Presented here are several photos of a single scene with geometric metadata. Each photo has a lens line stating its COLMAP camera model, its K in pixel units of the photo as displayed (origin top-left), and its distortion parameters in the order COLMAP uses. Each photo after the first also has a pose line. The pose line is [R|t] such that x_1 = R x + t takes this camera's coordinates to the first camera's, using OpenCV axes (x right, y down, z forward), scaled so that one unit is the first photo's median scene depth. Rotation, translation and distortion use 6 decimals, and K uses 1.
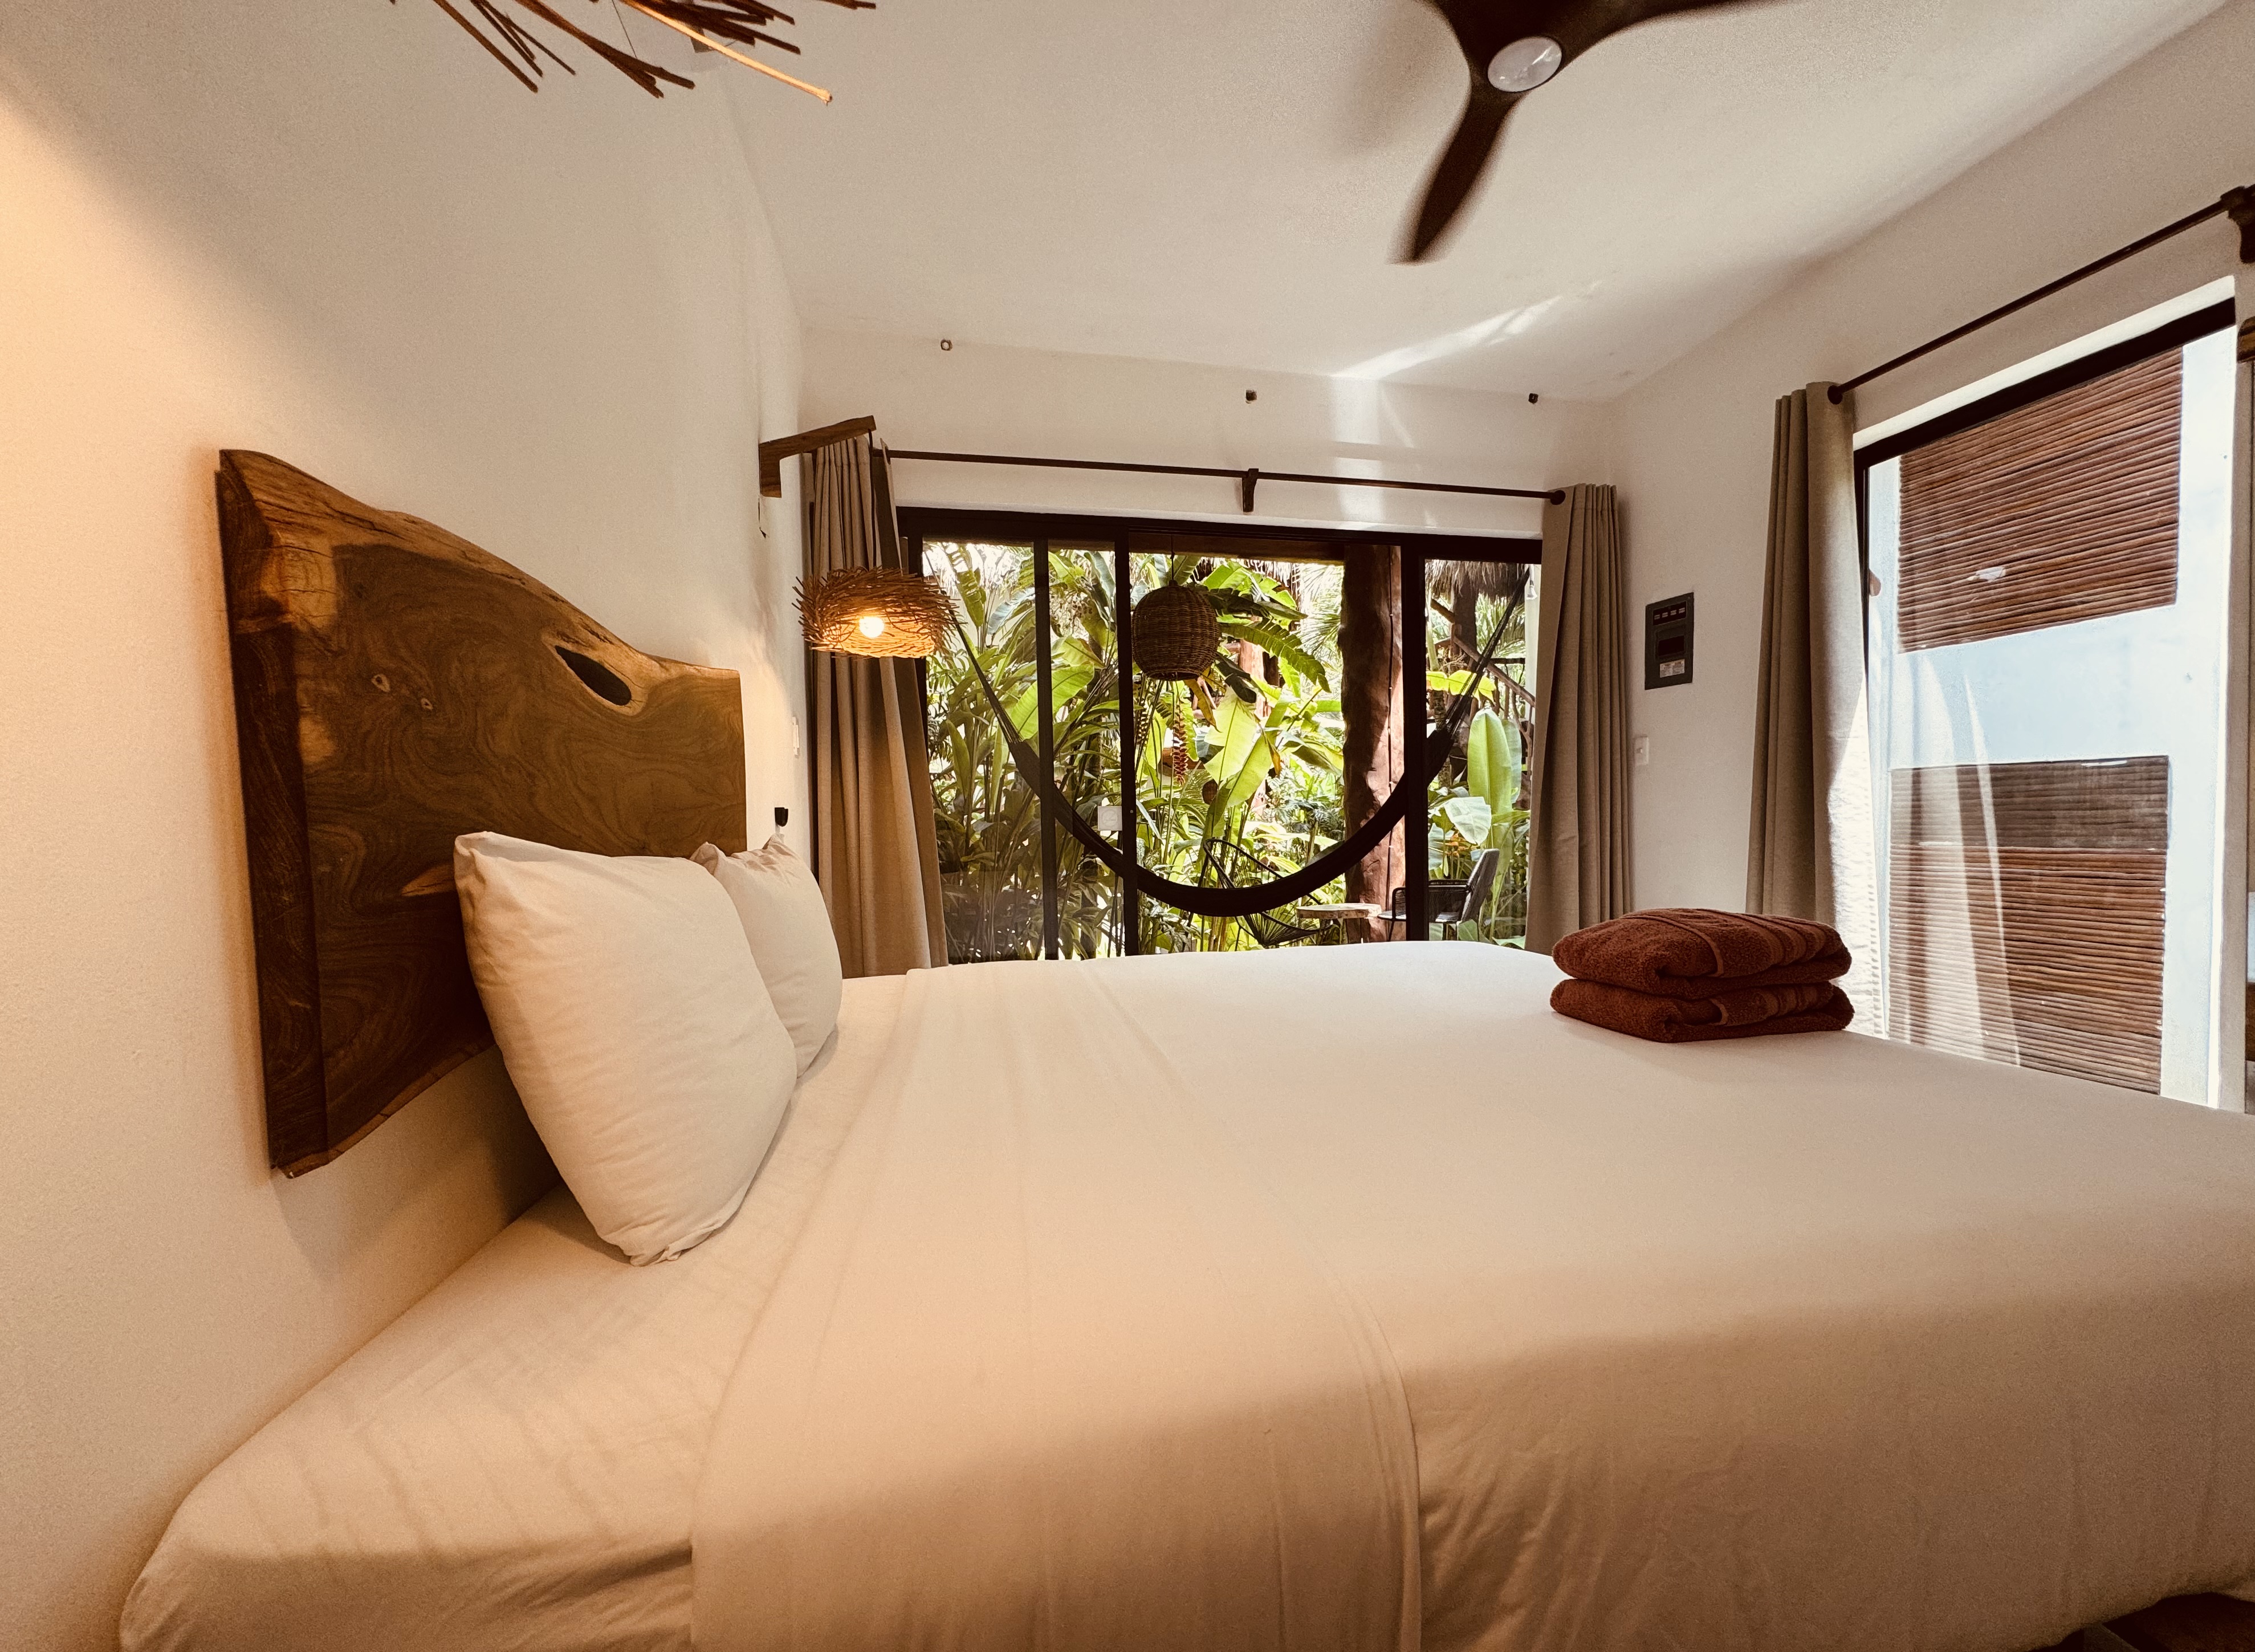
lens RADIAL K [[910.3, 0, 1087.7], [0, 910.3, 872.8], [0, 0, 1]] dist [0.000343, 0.000231]
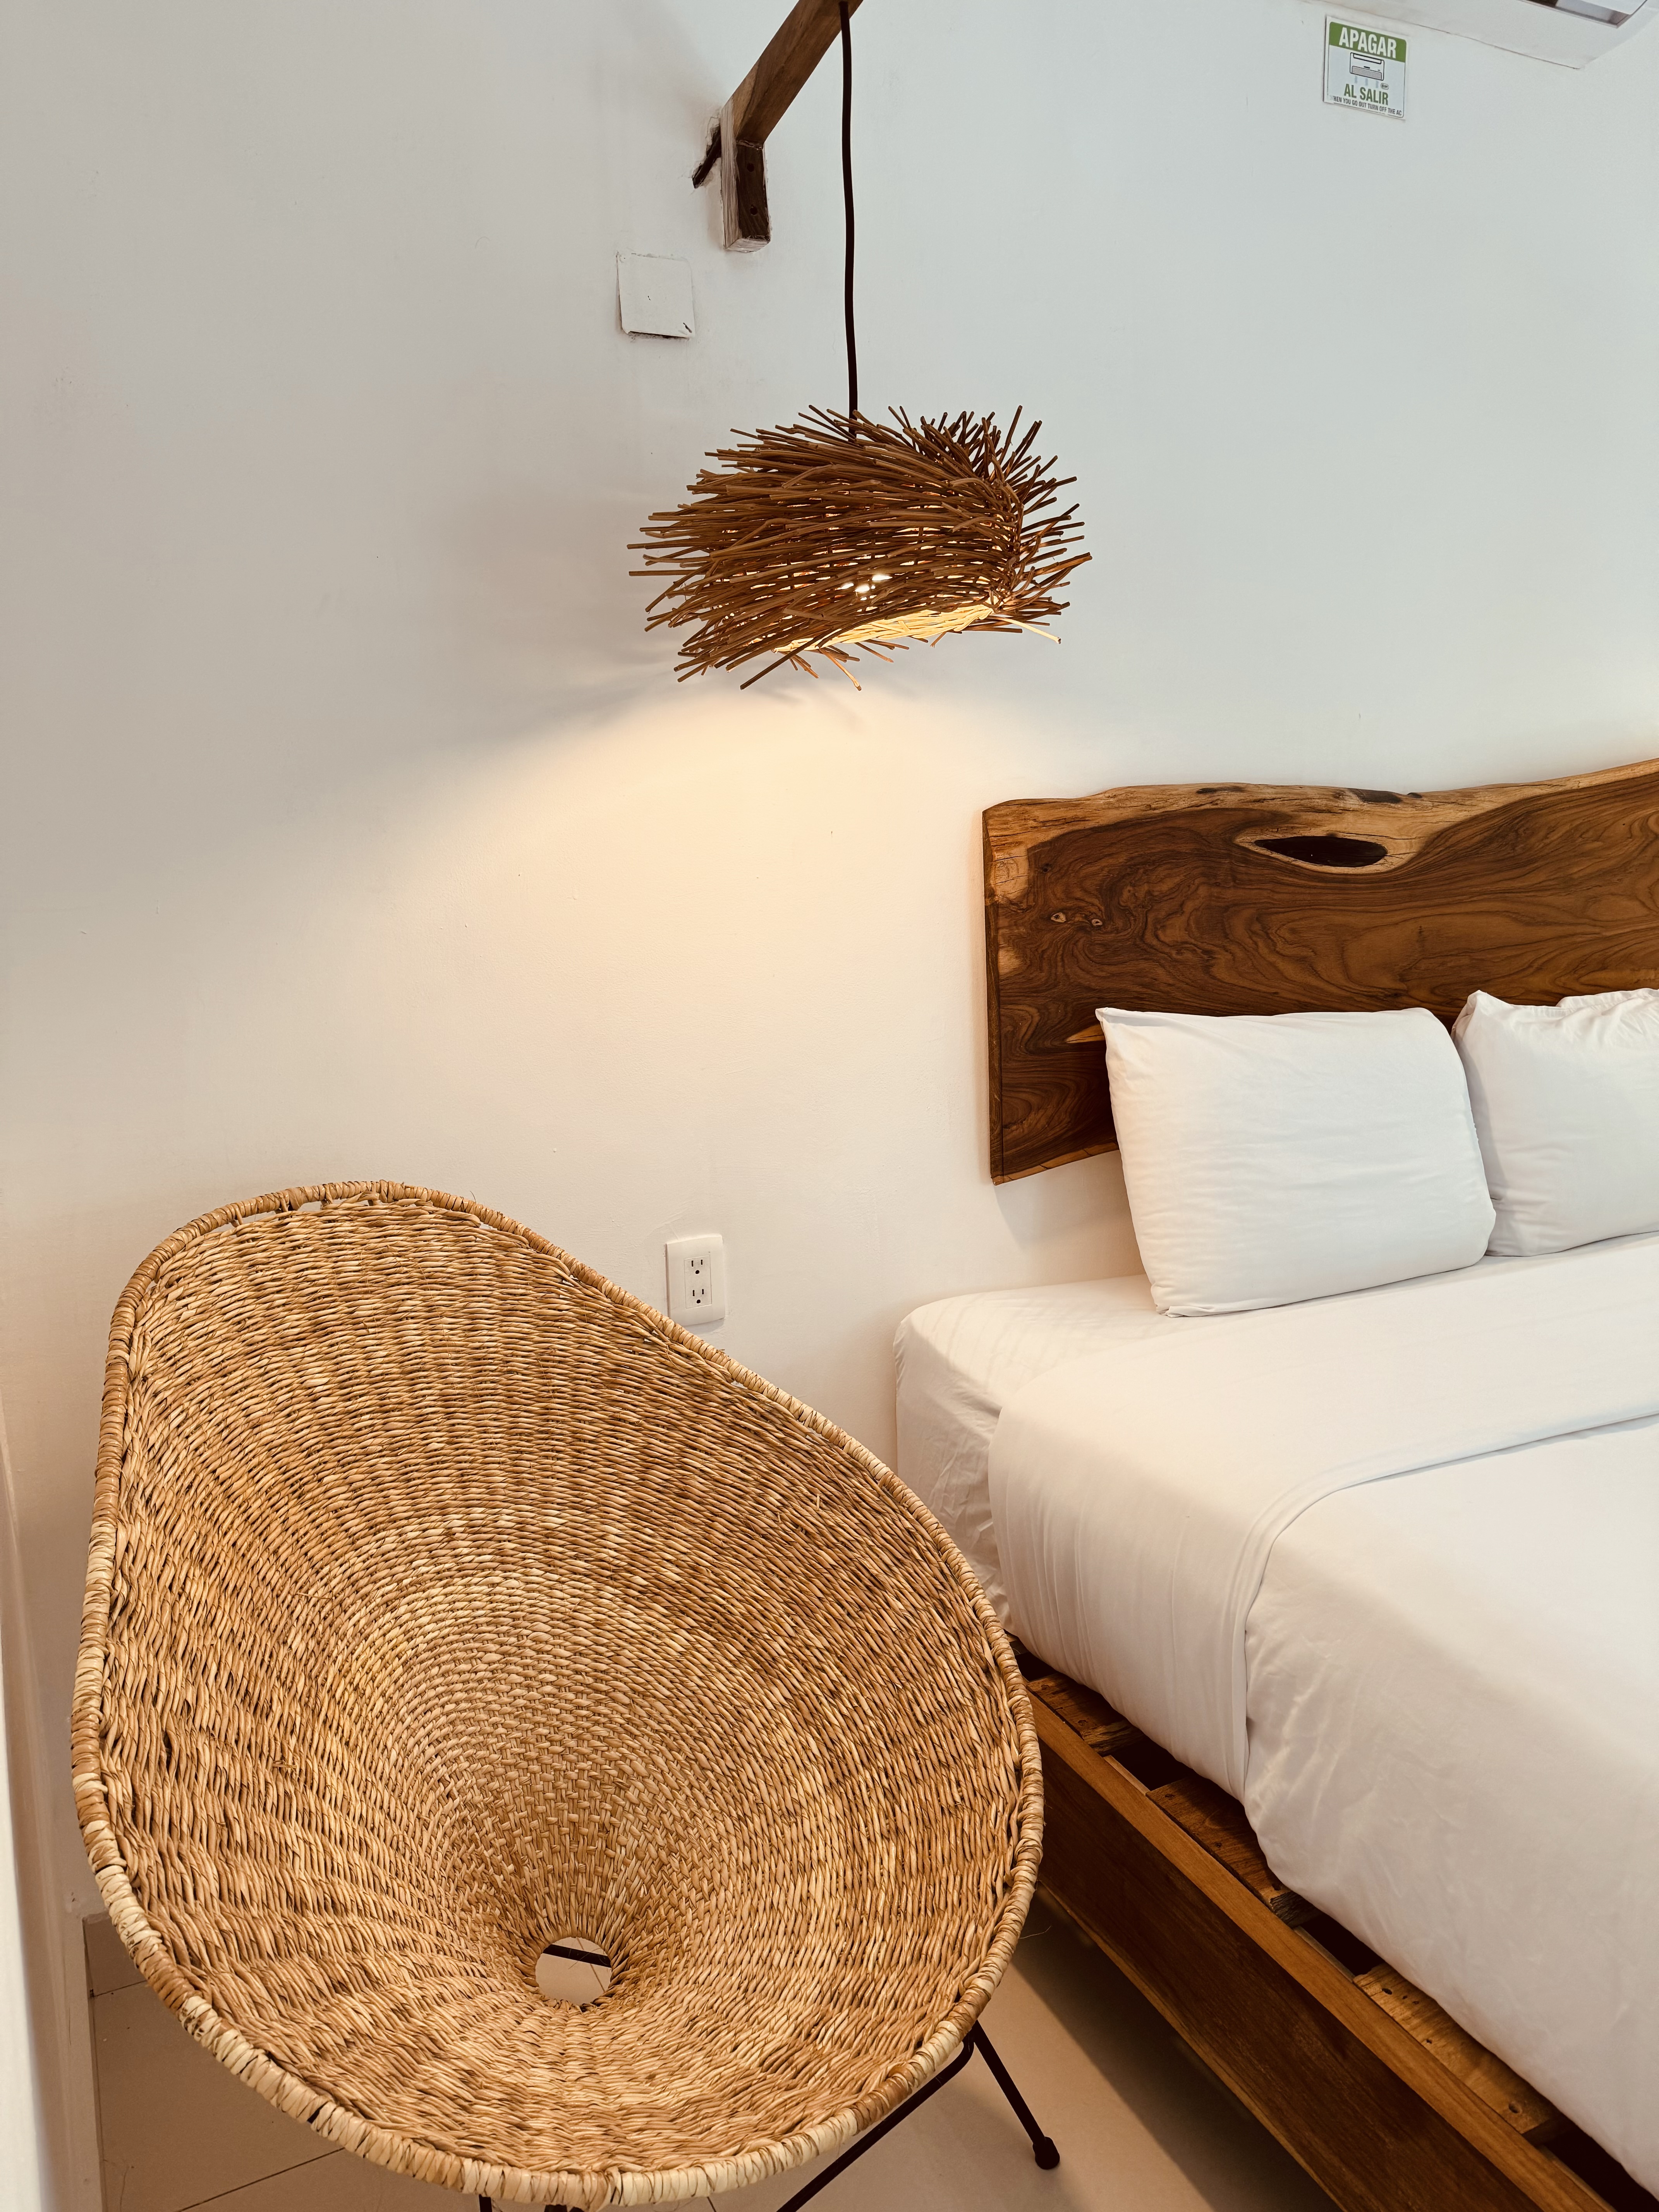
lens RADIAL K [[1536.7, 0, 827.6], [0, 1536.7, 1106.1], [0, 0, 1]] dist [0.032996, -0.009320]
pose [[0.233354, 0.189082, -0.953831, 1.937289], [-0.023955, 0.981733, 0.188752, -0.399147], [0.972097, -0.021197, 0.233620, -0.091737]]
